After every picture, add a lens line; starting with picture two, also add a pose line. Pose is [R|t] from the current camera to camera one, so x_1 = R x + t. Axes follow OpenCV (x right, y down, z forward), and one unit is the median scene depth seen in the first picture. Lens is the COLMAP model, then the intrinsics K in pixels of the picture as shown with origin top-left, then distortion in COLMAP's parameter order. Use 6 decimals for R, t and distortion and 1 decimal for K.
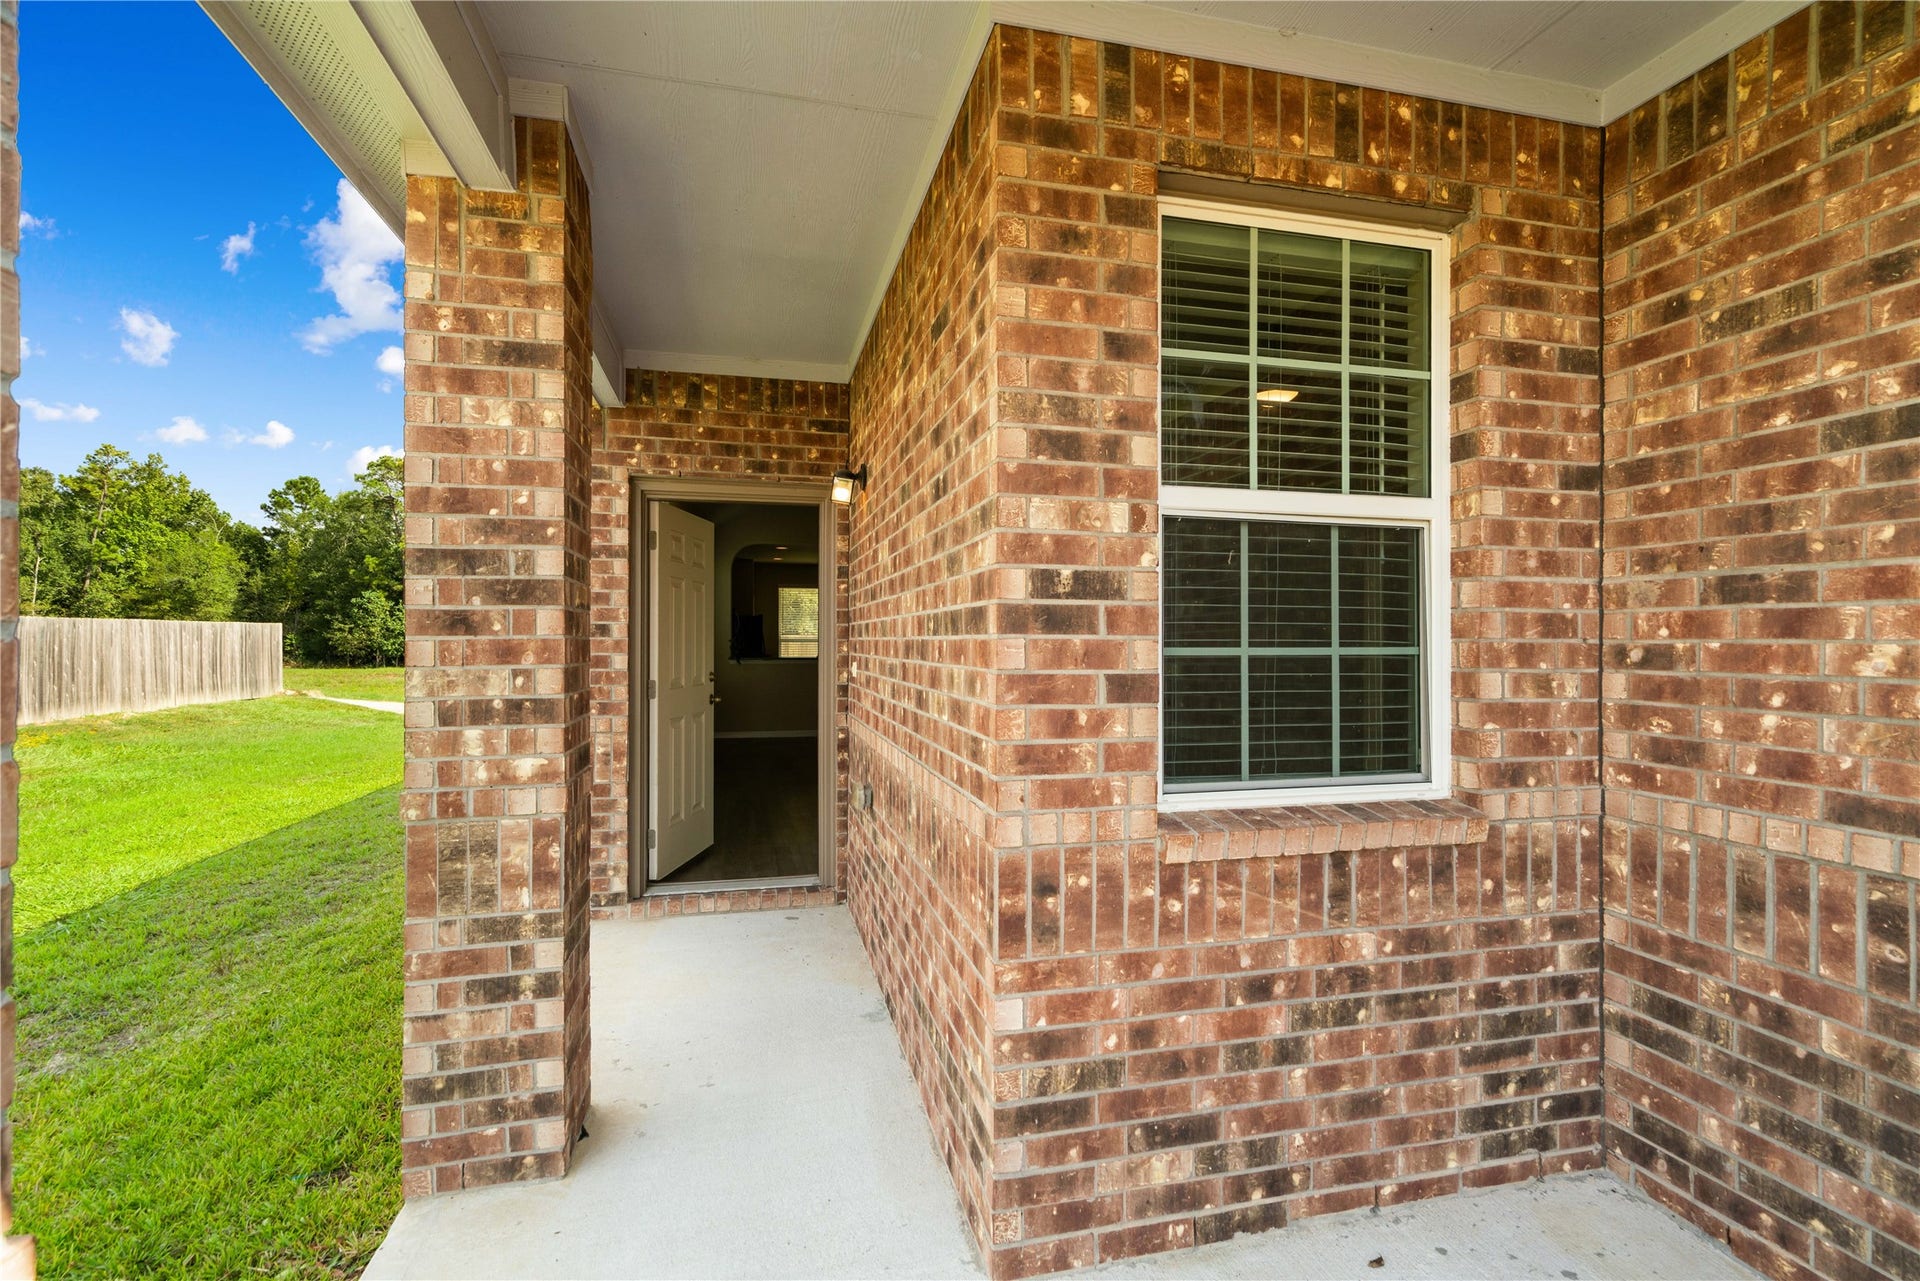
lens RADIAL K [[886.0, 0, 952.0], [0, 886.0, 639.6], [0, 0, 1]] dist [0.014551, 0.000324]
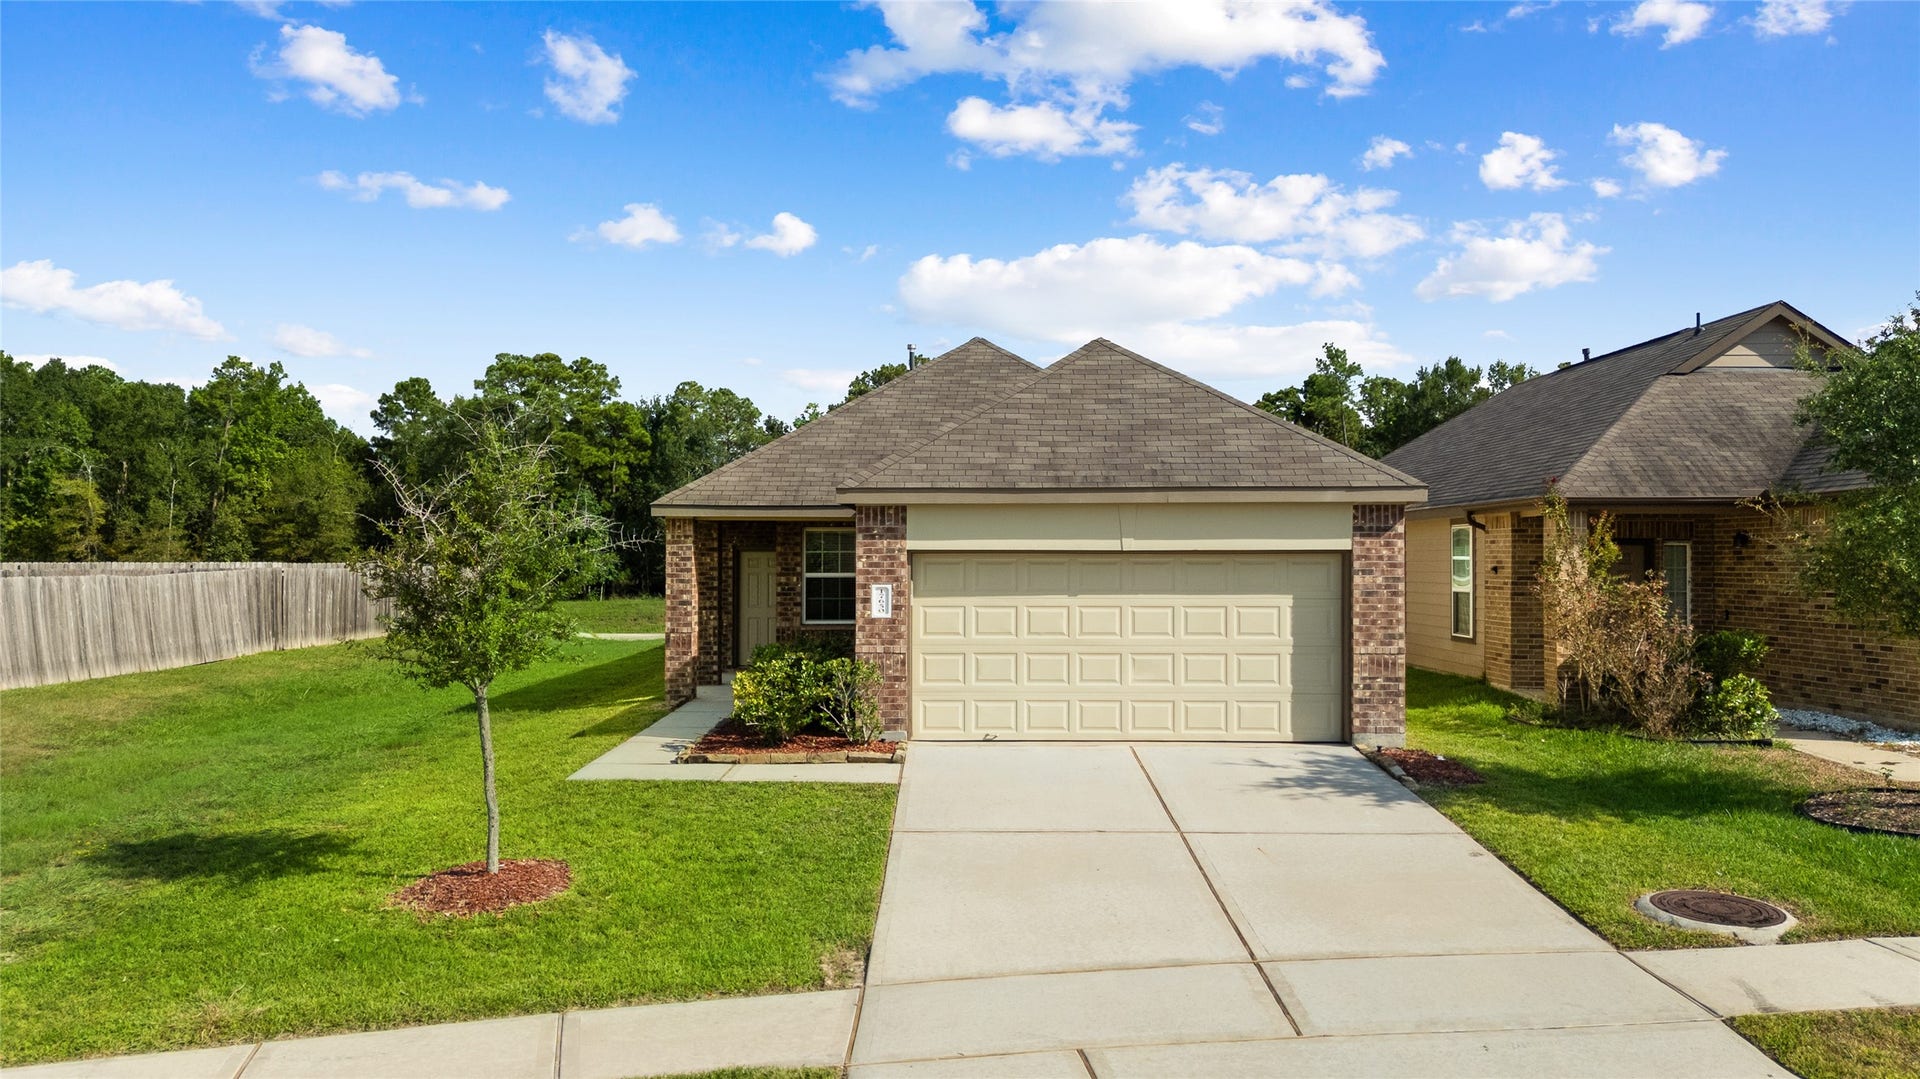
lens RADIAL K [[1556.2, 0, 972.7], [0, 1556.2, 540.2], [0, 0, 1]] dist [0.030097, 0.000681]
pose [[0.974026, -0.004991, -0.226382, 0.158826], [0.003321, 0.999964, -0.007758, -0.012787], [0.226412, 0.006805, 0.974008, -0.388498]]
